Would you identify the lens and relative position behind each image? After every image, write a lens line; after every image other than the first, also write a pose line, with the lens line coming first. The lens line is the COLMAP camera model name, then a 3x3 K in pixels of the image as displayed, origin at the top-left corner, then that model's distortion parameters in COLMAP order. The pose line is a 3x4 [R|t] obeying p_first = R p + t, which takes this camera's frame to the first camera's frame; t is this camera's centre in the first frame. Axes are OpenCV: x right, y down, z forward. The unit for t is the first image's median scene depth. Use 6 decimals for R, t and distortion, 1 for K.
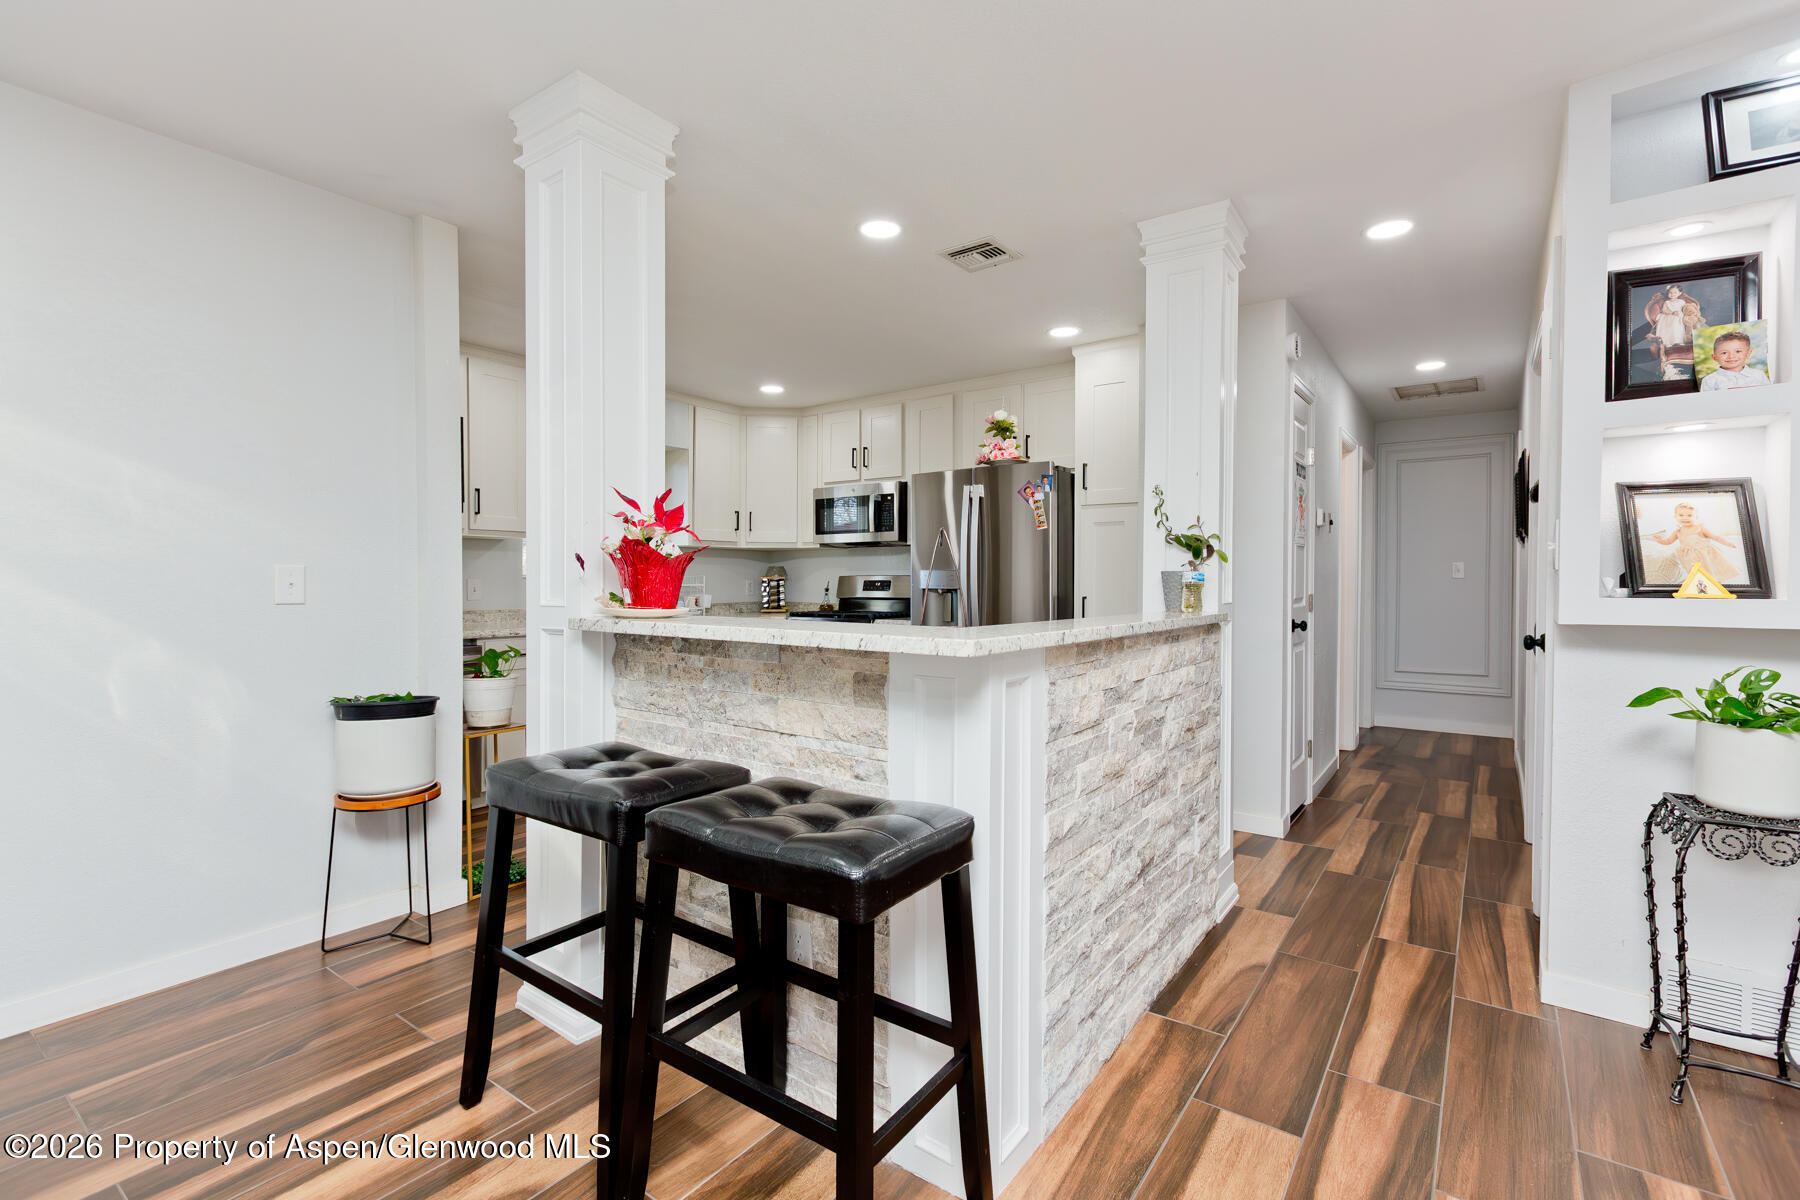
lens RADIAL K [[815.1, 0, 895.3], [0, 815.1, 590.5], [0, 0, 1]] dist [0.004129, -0.000568]
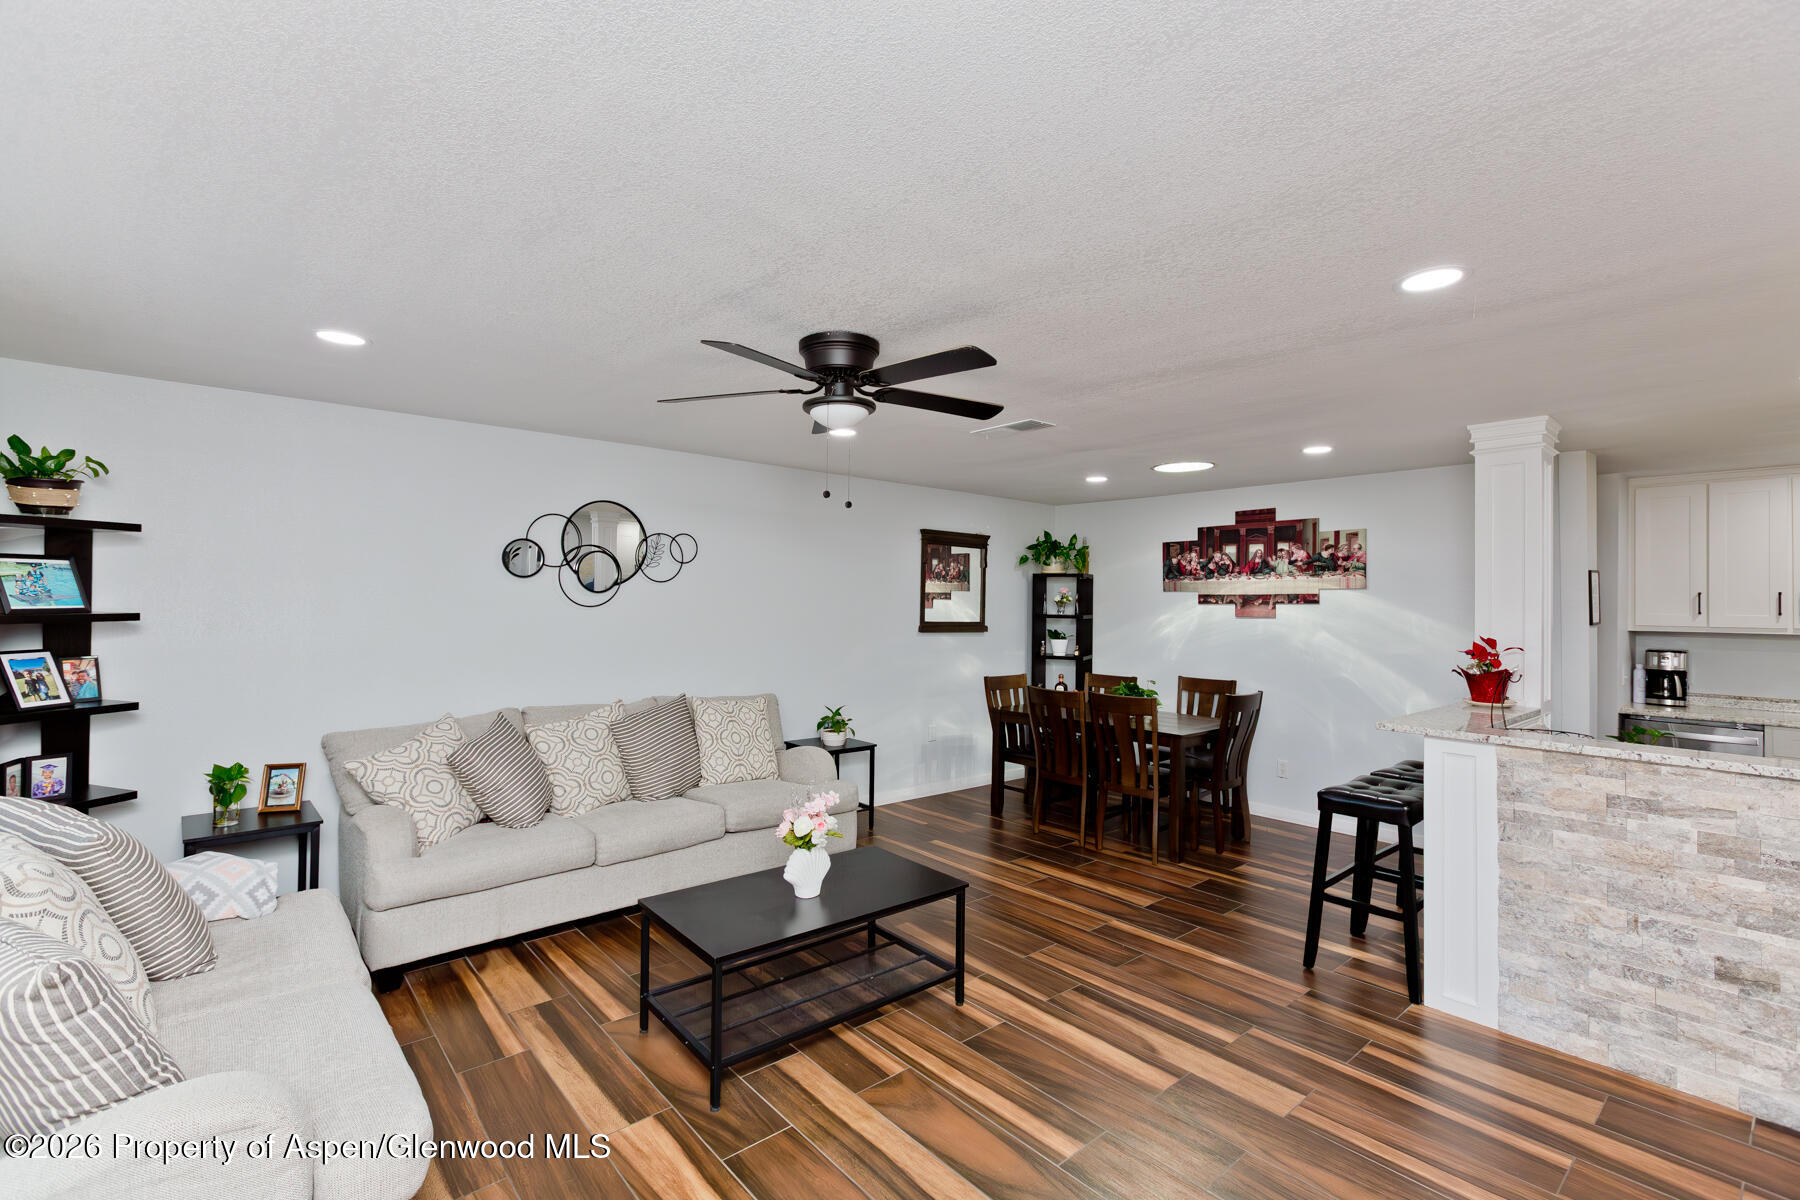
lens RADIAL K [[802.5, 0, 881.6], [0, 802.5, 587.4], [0, 0, 1]] dist [-0.003115, -0.000890]
pose [[-0.240710, -0.023604, -0.970310, 1.804087], [-0.026024, 0.999502, -0.017858, -0.168241], [0.970248, 0.020953, -0.241204, 0.100687]]
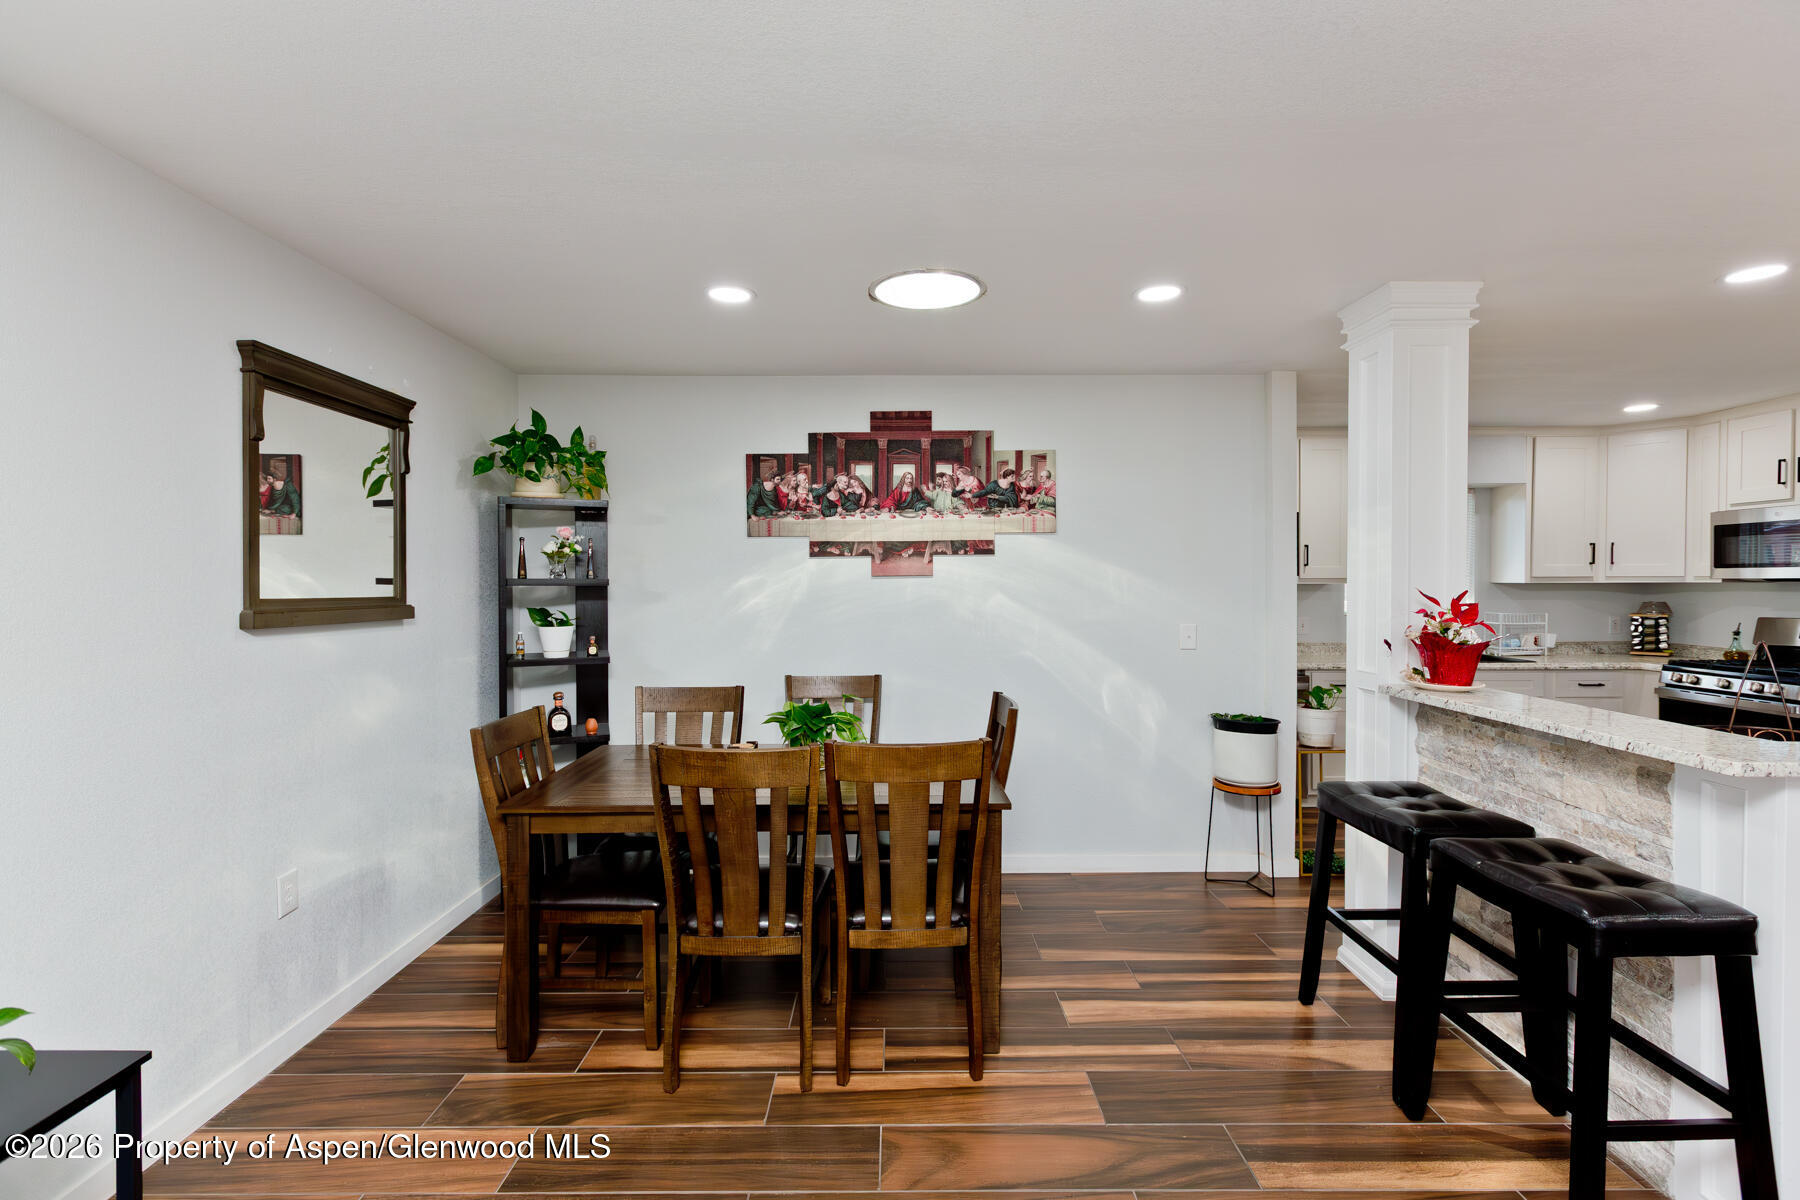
lens RADIAL K [[815.1, 0, 895.3], [0, 815.1, 590.5], [0, 0, 1]] dist [0.004129, -0.000568]
pose [[0.595891, 0.008084, -0.803024, 0.208099], [-0.007453, 0.999962, 0.004536, -0.121207], [0.803031, 0.003282, 0.595929, -0.452919]]
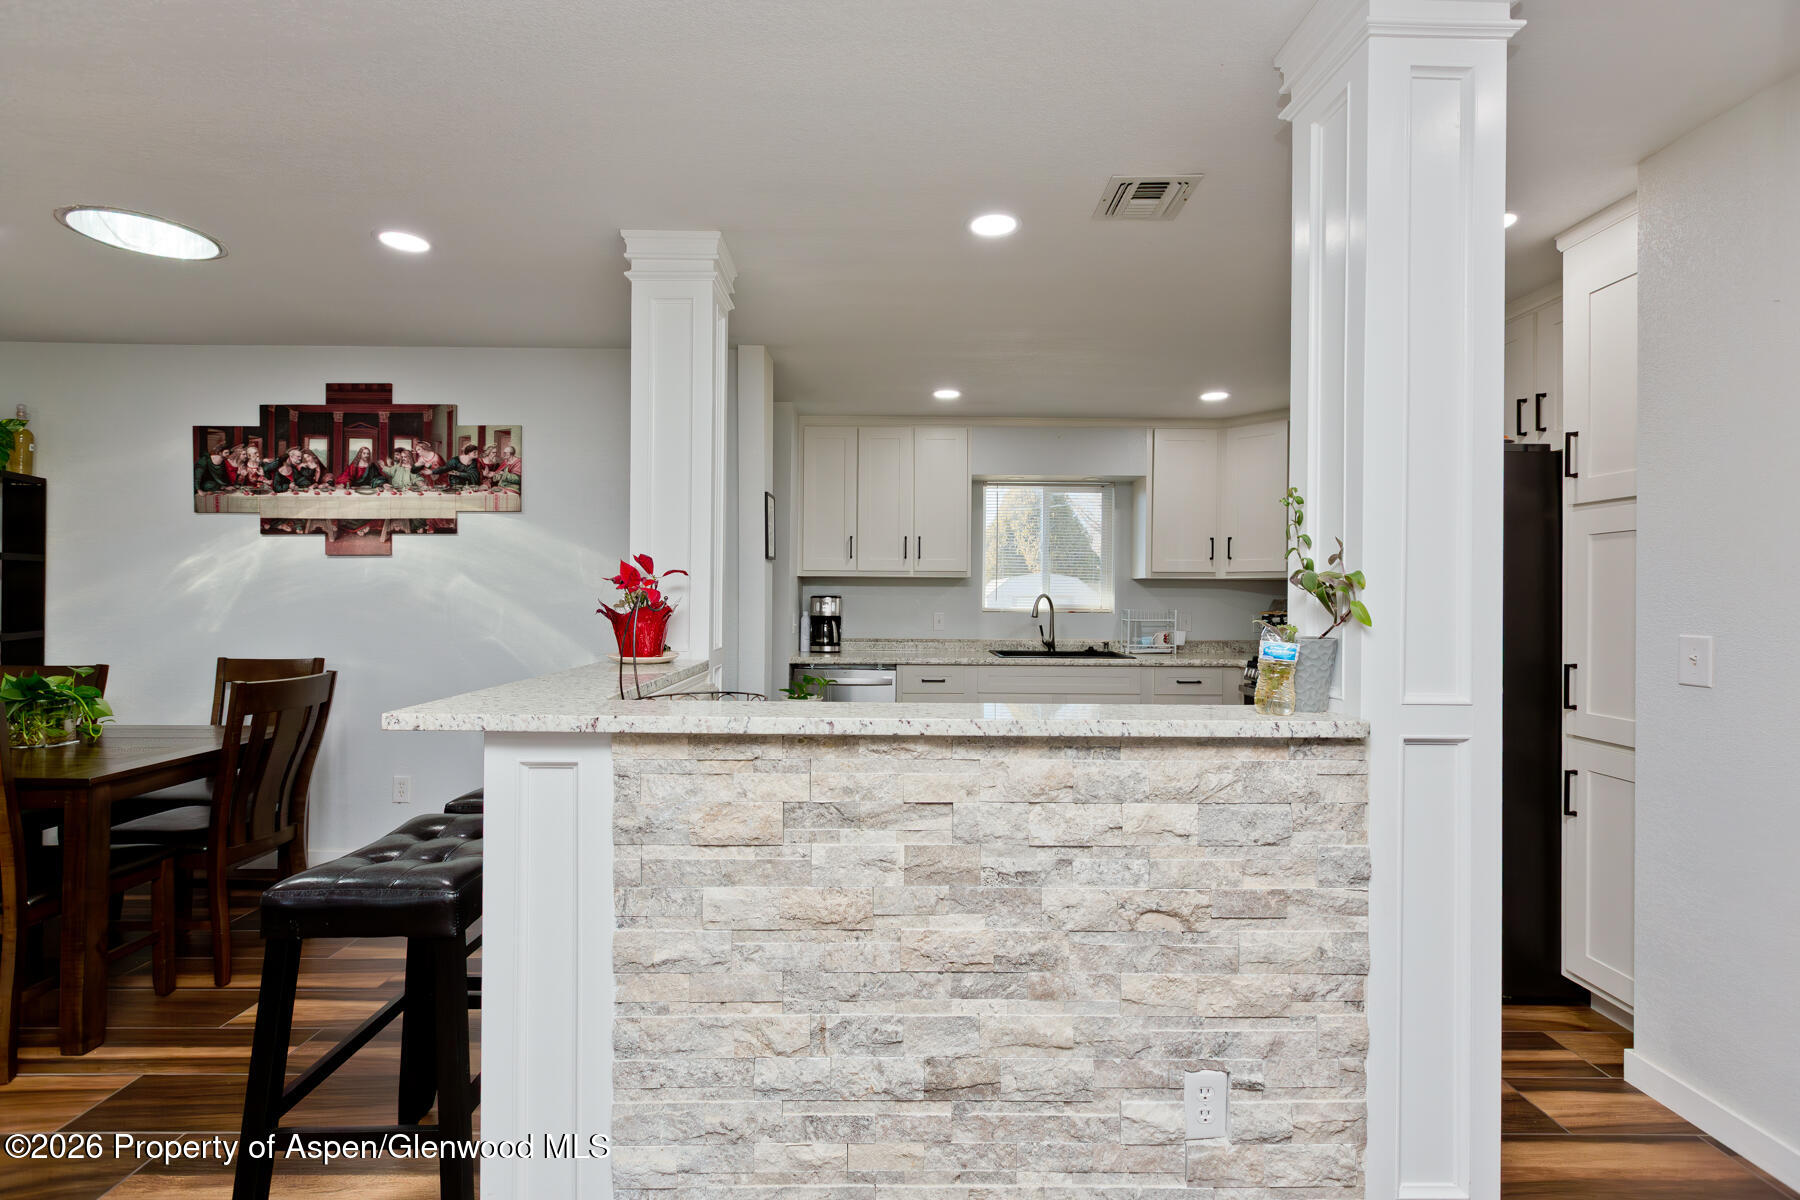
lens RADIAL K [[811.1, 0, 897.5], [0, 811.1, 591.7], [0, 0, 1]] dist [0.010945, -0.000310]
pose [[0.596677, -0.000379, -0.802482, 0.873682], [-0.016471, 0.999783, -0.012720, -0.061565], [0.802313, 0.020808, 0.596541, 0.593842]]
